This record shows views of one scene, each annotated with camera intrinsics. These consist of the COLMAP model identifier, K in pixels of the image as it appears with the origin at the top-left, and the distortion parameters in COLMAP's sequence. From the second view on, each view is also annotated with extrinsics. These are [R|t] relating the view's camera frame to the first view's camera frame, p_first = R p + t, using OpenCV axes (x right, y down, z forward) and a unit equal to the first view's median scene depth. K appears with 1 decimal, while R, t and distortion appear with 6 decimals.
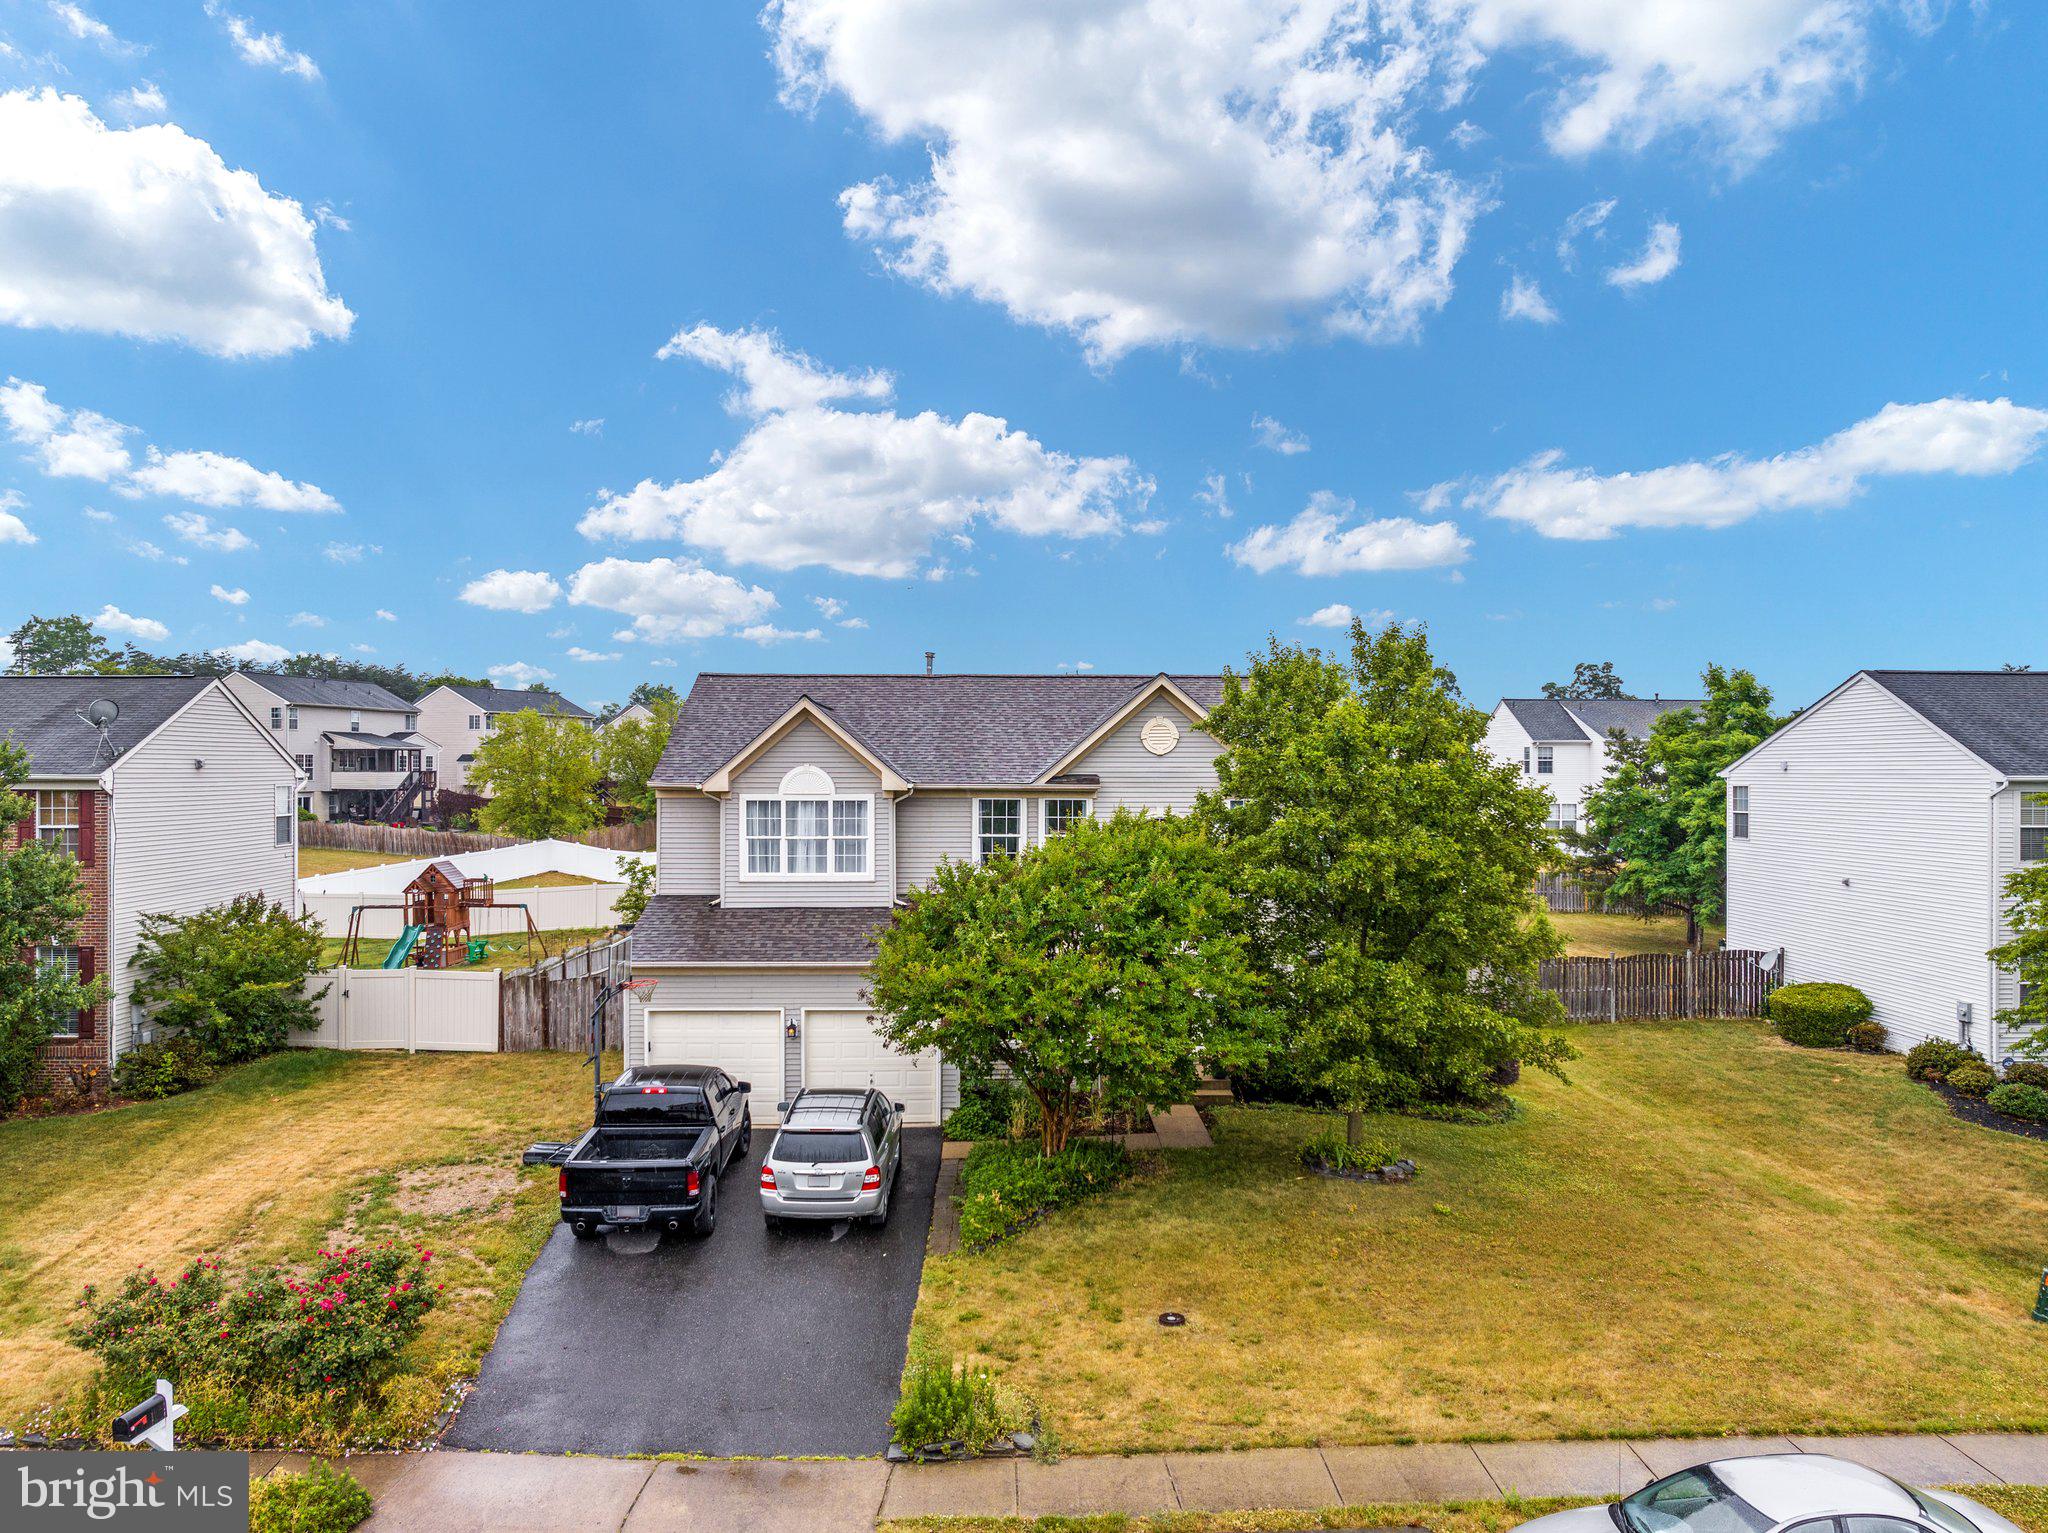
lens RADIAL K [[1435.8, 0, 1016.6], [0, 1435.8, 762.5], [0, 0, 1]] dist [-0.037650, -0.002930]
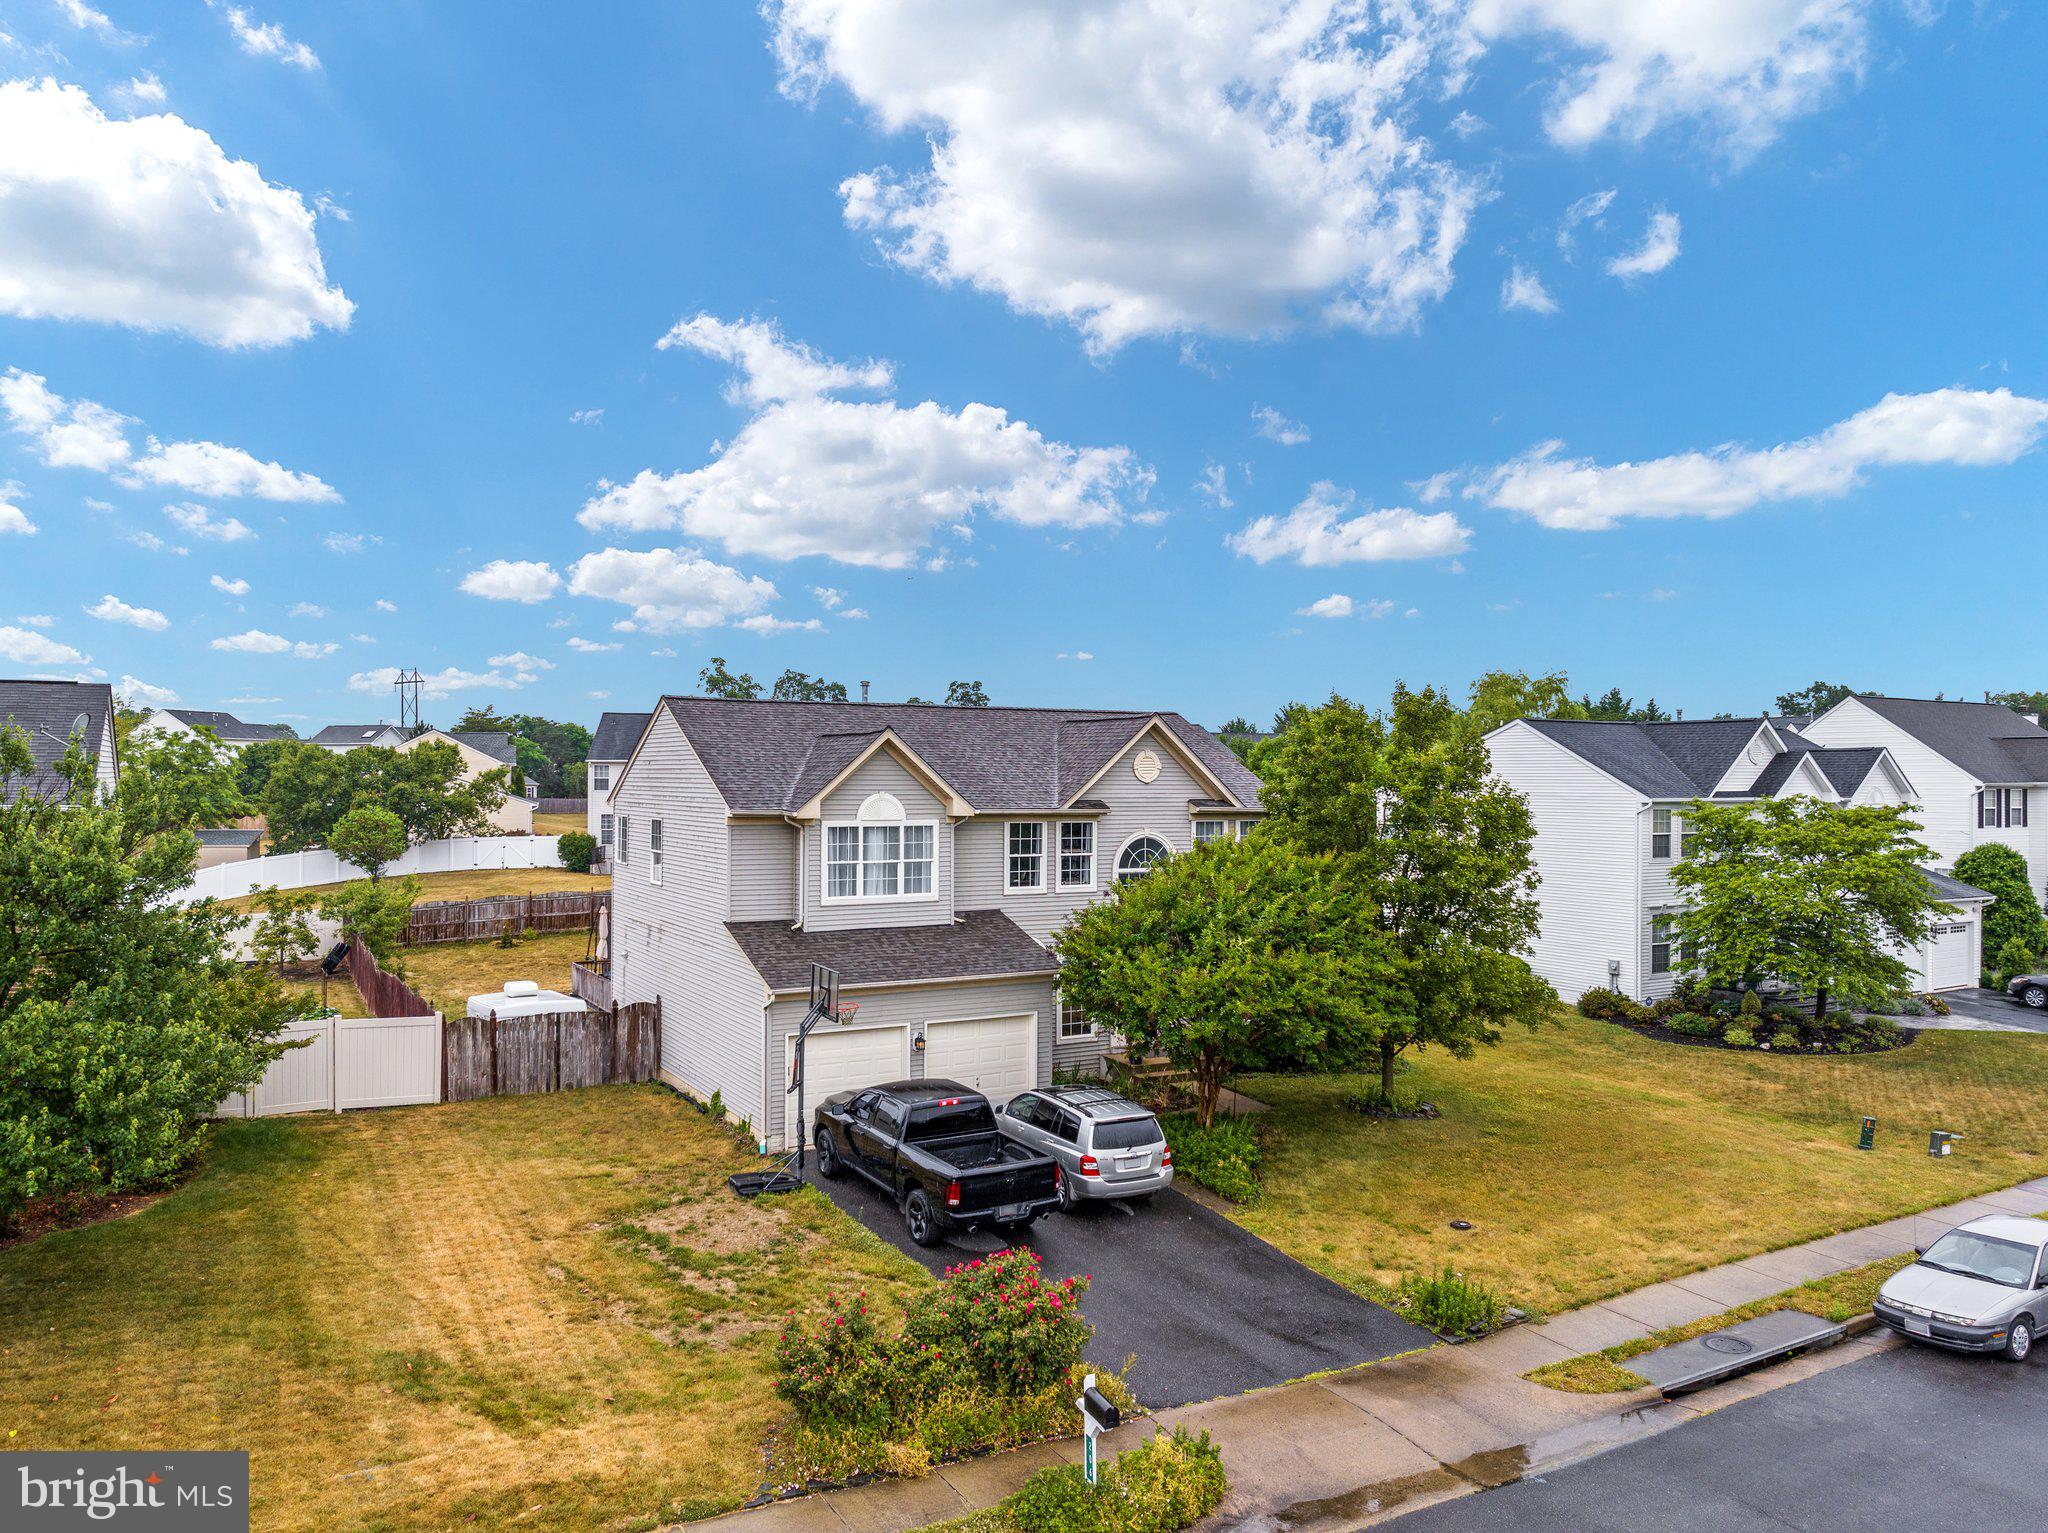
lens RADIAL K [[1441.9, 0, 1024.0], [0, 1441.9, 766.5], [0, 0, 1]] dist [-0.037739, -0.001463]
pose [[0.883772, 0.007688, 0.467854, -0.549590], [-0.007347, 0.999970, -0.002552, -0.015468], [-0.467860, -0.001182, 0.883802, 0.017168]]
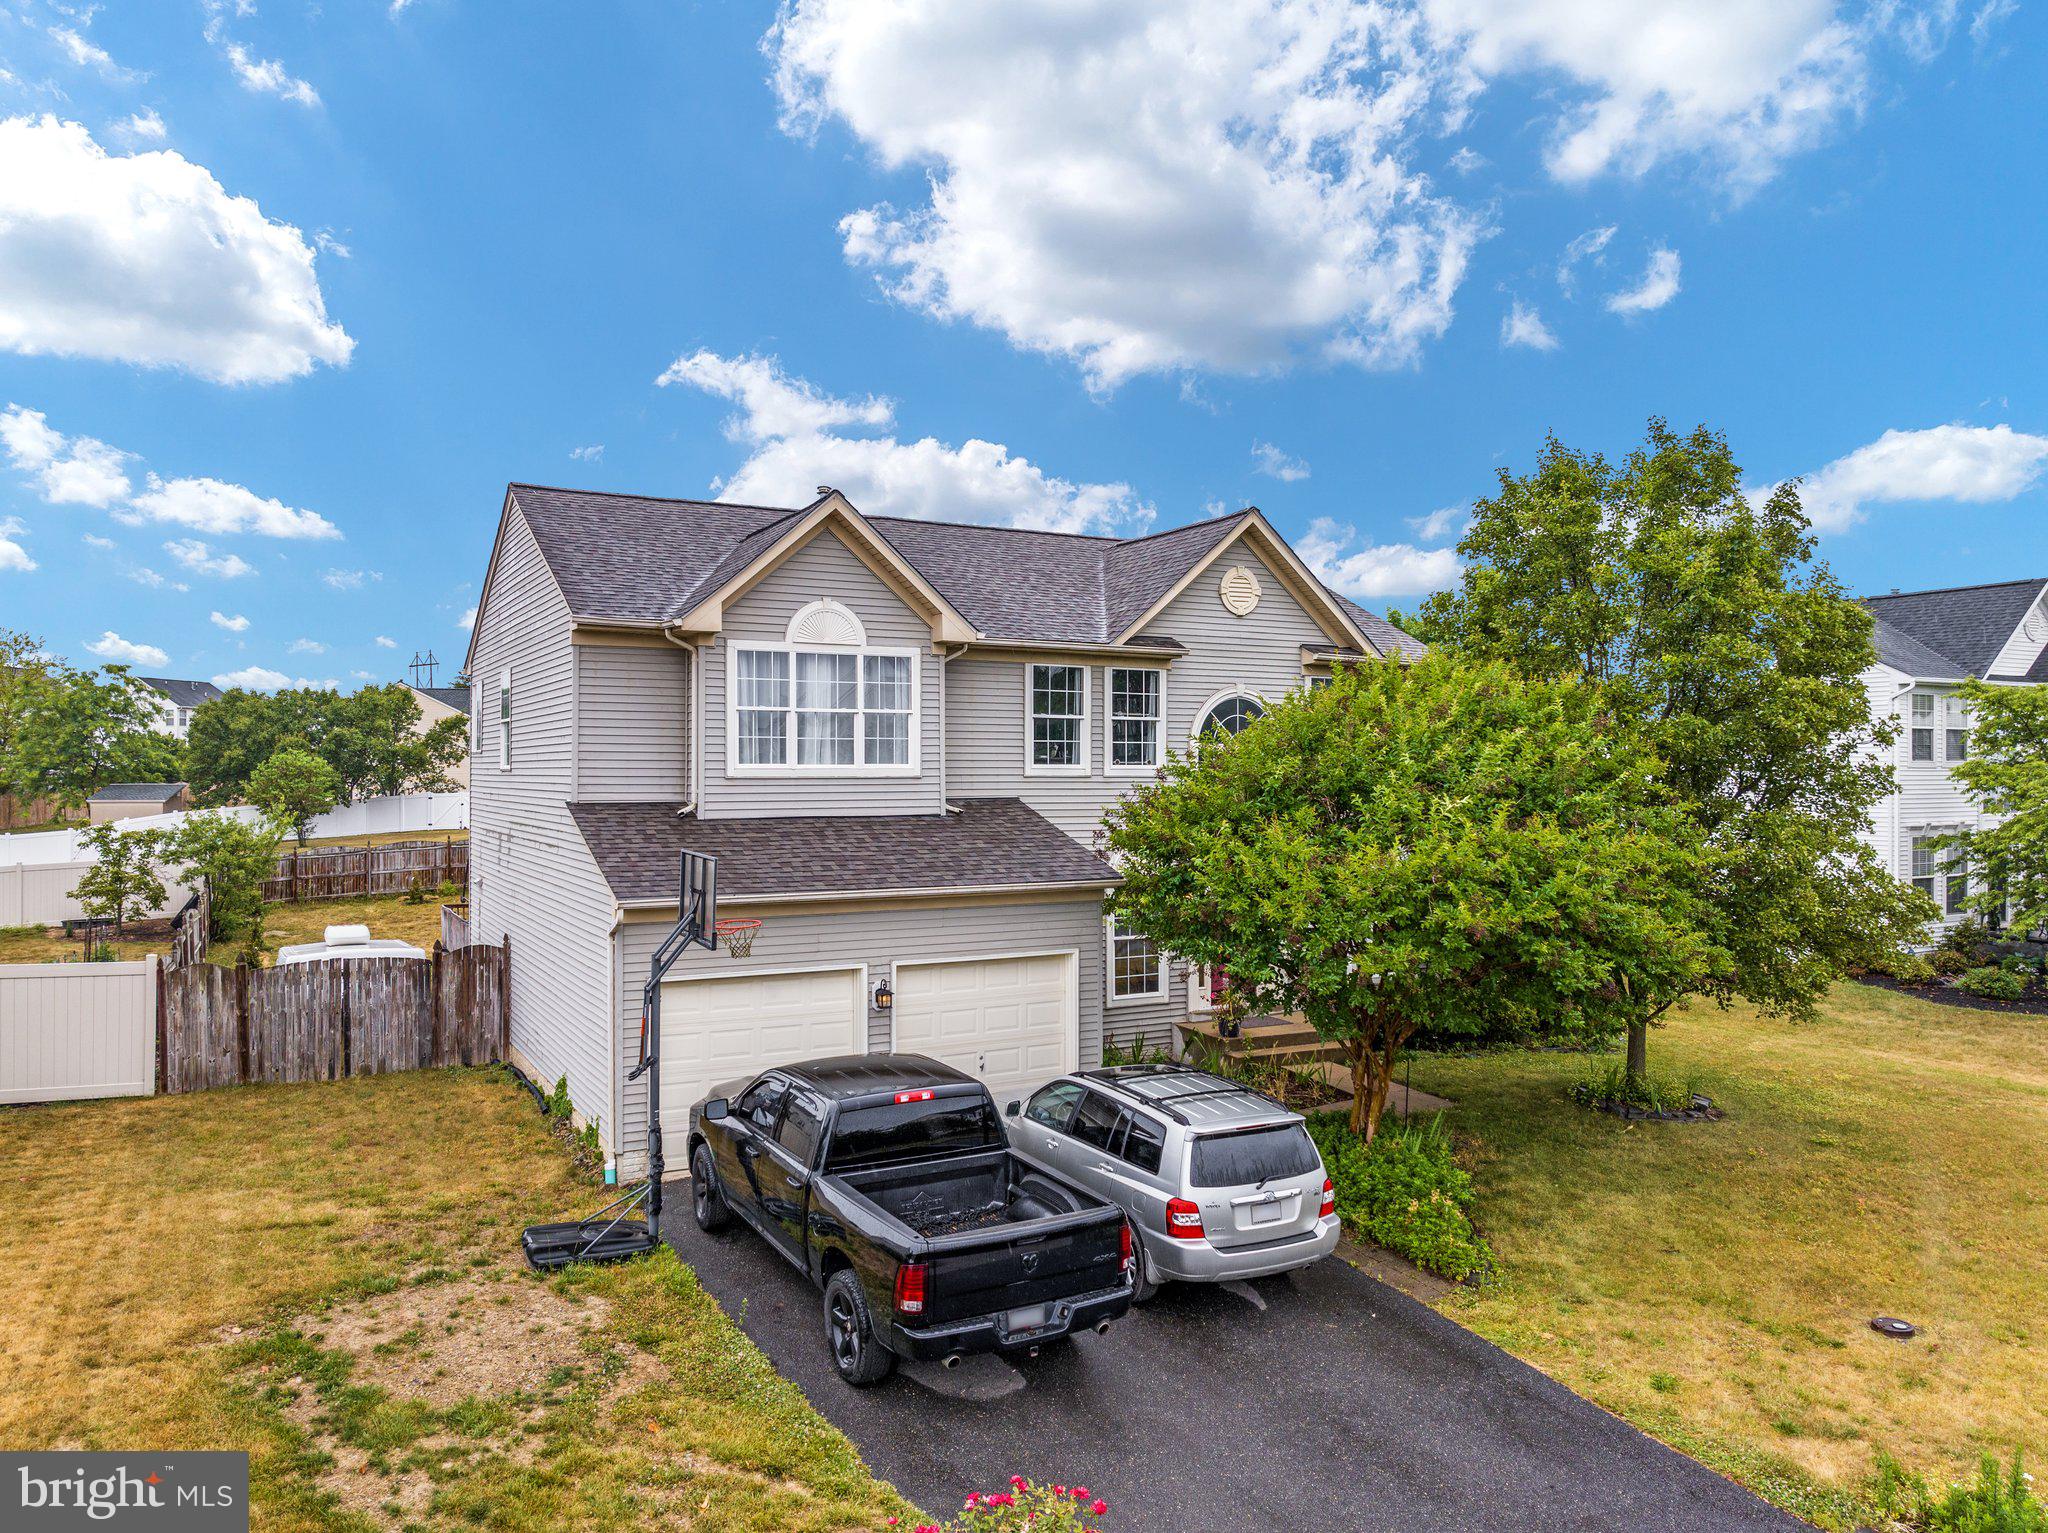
lens RADIAL K [[1441.9, 0, 1024.0], [0, 1441.9, 766.5], [0, 0, 1]] dist [-0.037739, -0.001463]
pose [[0.893830, 0.000678, 0.448405, -0.361886], [-0.001967, 0.999995, 0.002407, 0.076467], [-0.448401, -0.003034, 0.893827, 0.370452]]
